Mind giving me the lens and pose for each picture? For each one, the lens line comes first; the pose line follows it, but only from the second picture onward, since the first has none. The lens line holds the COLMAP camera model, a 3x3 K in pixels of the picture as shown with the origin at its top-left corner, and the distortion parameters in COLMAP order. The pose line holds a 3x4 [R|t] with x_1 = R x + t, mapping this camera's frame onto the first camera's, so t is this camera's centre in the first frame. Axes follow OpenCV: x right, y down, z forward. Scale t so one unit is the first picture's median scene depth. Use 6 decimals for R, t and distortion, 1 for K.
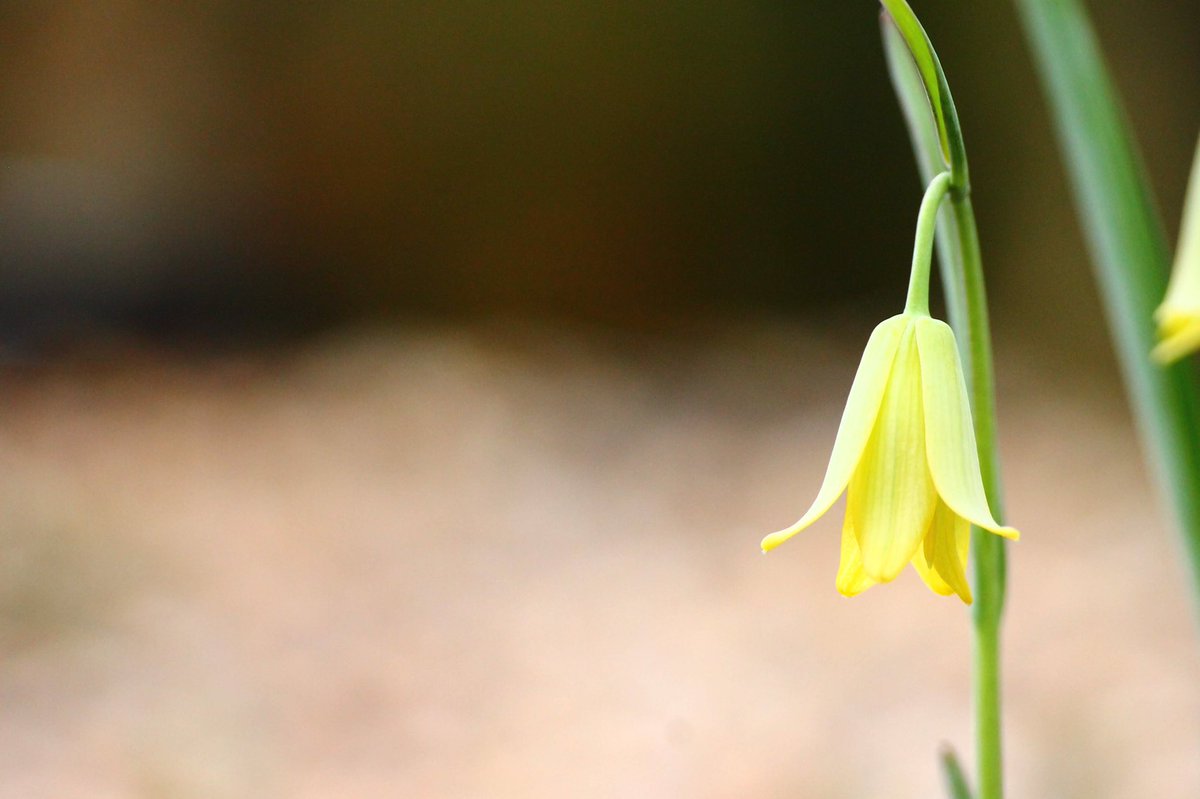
lens RADIAL K [[487.3, 0, 600.0], [0, 487.3, 399.5], [0, 0, 1]] dist [0.000054, 0.000038]
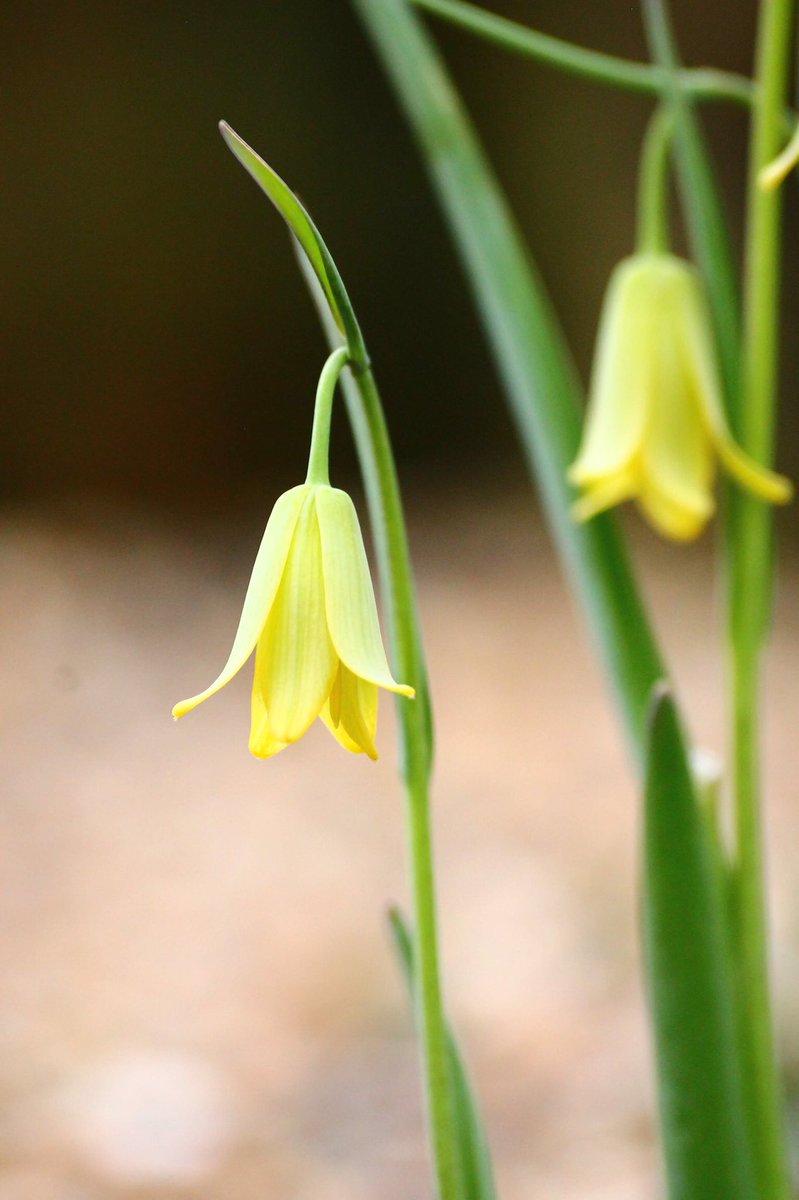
lens RADIAL K [[487.3, 0, 399.5], [0, 487.3, 600.0], [0, 0, 1]] dist [0.000054, 0.000038]
pose [[0.999218, -0.035461, 0.017483, 0.803205], [0.035424, 0.999369, 0.002450, 0.075531], [-0.017559, -0.001829, 0.999844, -0.039847]]
